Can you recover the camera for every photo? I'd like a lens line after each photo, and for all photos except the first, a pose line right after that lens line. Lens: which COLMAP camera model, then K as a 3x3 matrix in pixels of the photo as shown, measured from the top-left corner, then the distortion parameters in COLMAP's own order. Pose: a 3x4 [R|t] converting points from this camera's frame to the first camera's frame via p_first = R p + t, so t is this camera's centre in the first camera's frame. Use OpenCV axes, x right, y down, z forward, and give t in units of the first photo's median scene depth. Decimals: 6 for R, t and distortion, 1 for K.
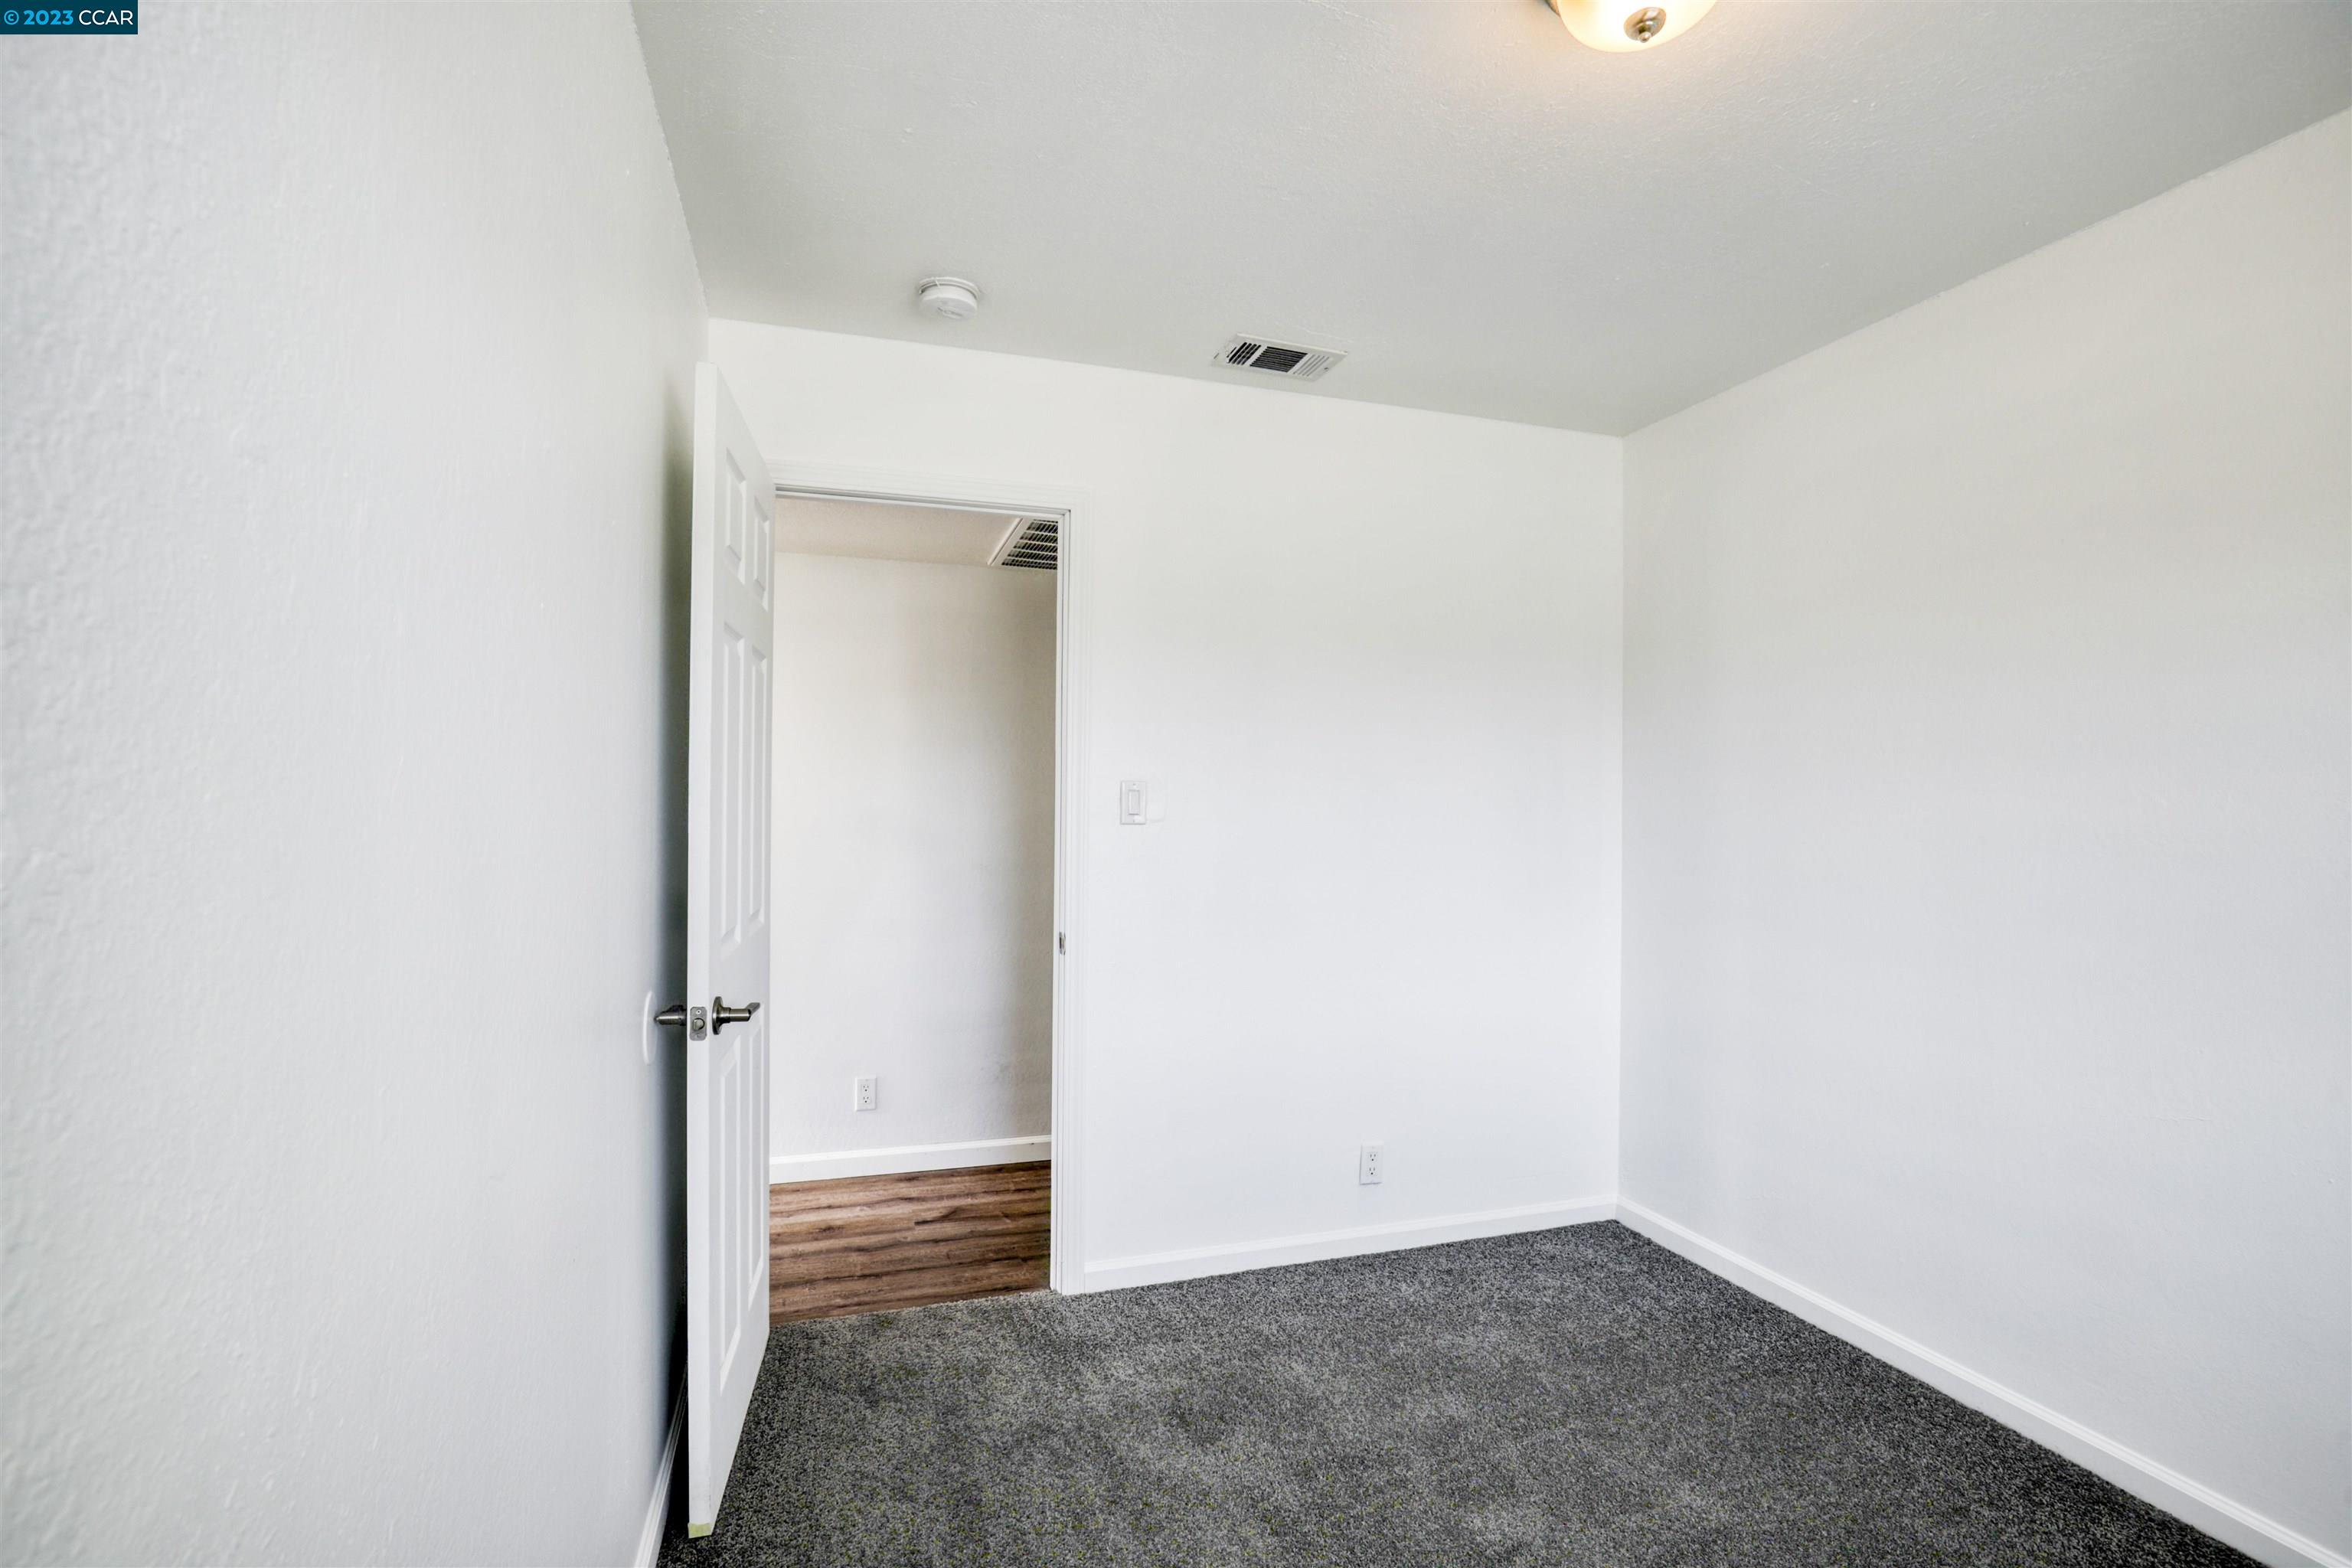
lens RADIAL K [[1077.9, 0, 1176.7], [0, 1077.9, 785.5], [0, 0, 1]] dist [-0.031160, 0.006566]
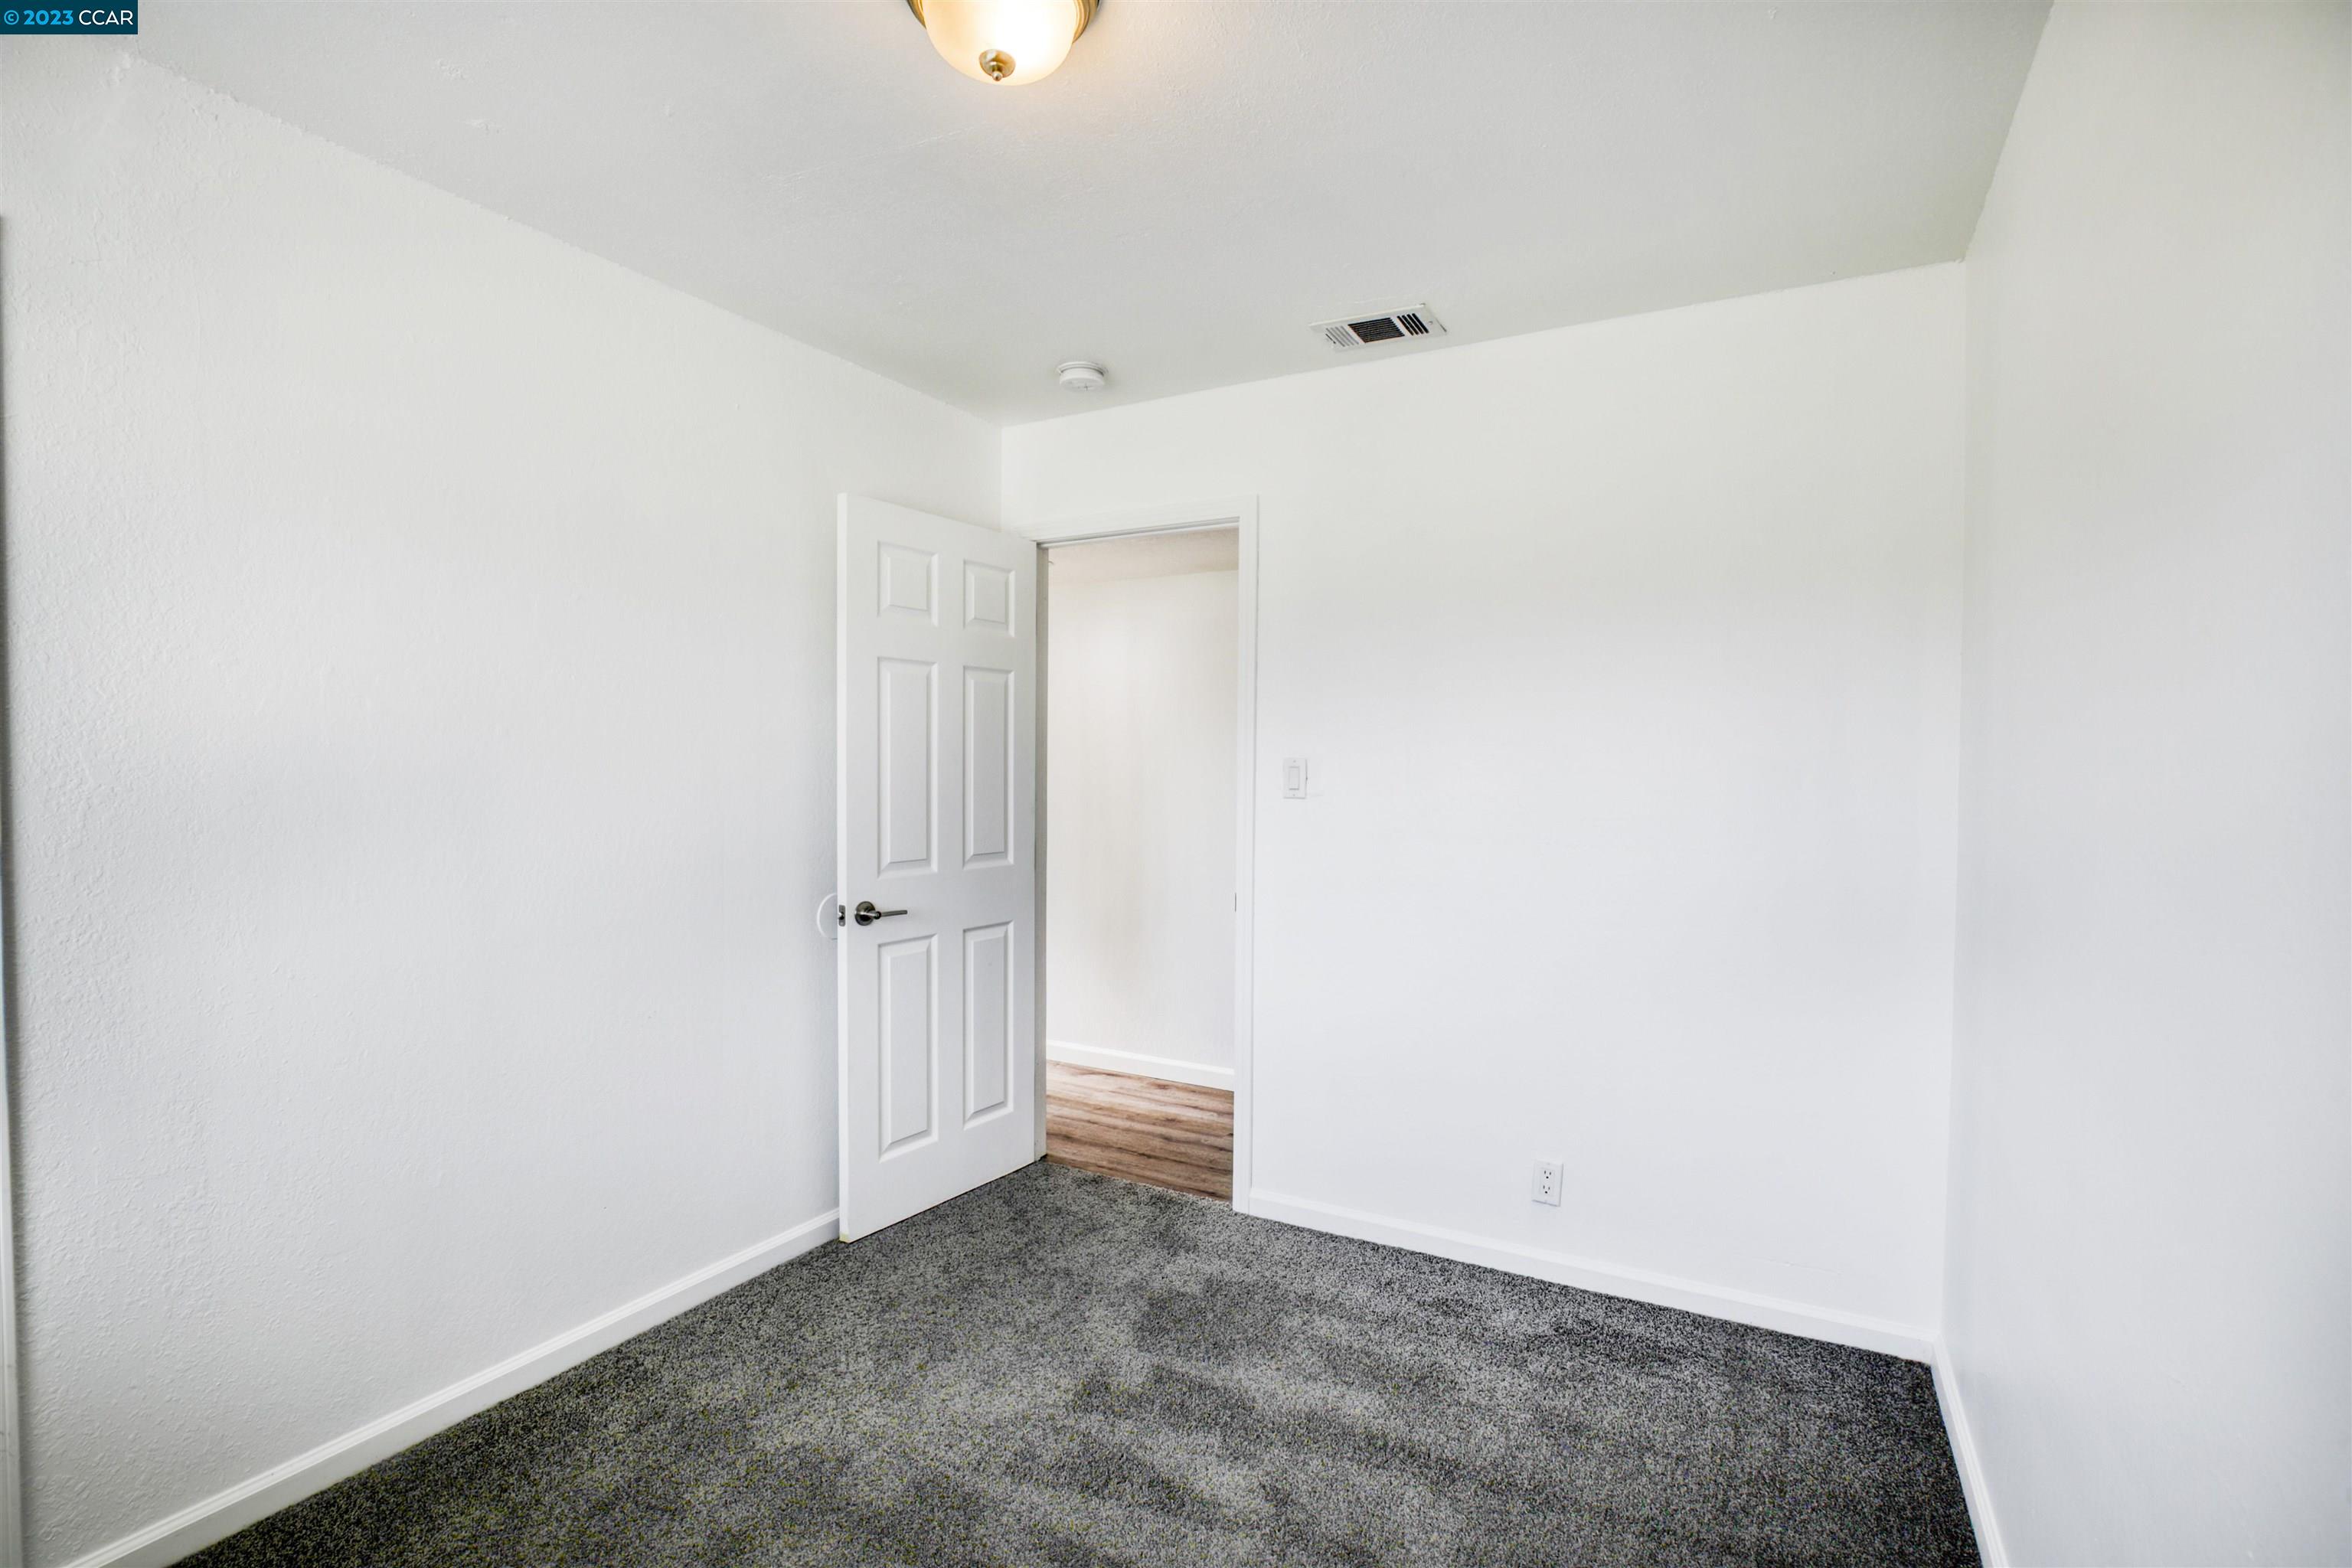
lens RADIAL K [[1077.9, 0, 1183.0], [0, 1077.9, 784.0], [0, 0, 1]] dist [-0.031160, 0.006566]
pose [[0.689077, 0.011519, -0.724597, 0.662207], [0.004055, 0.999797, 0.019751, -0.000286], [0.724677, -0.016548, 0.688890, 0.177054]]
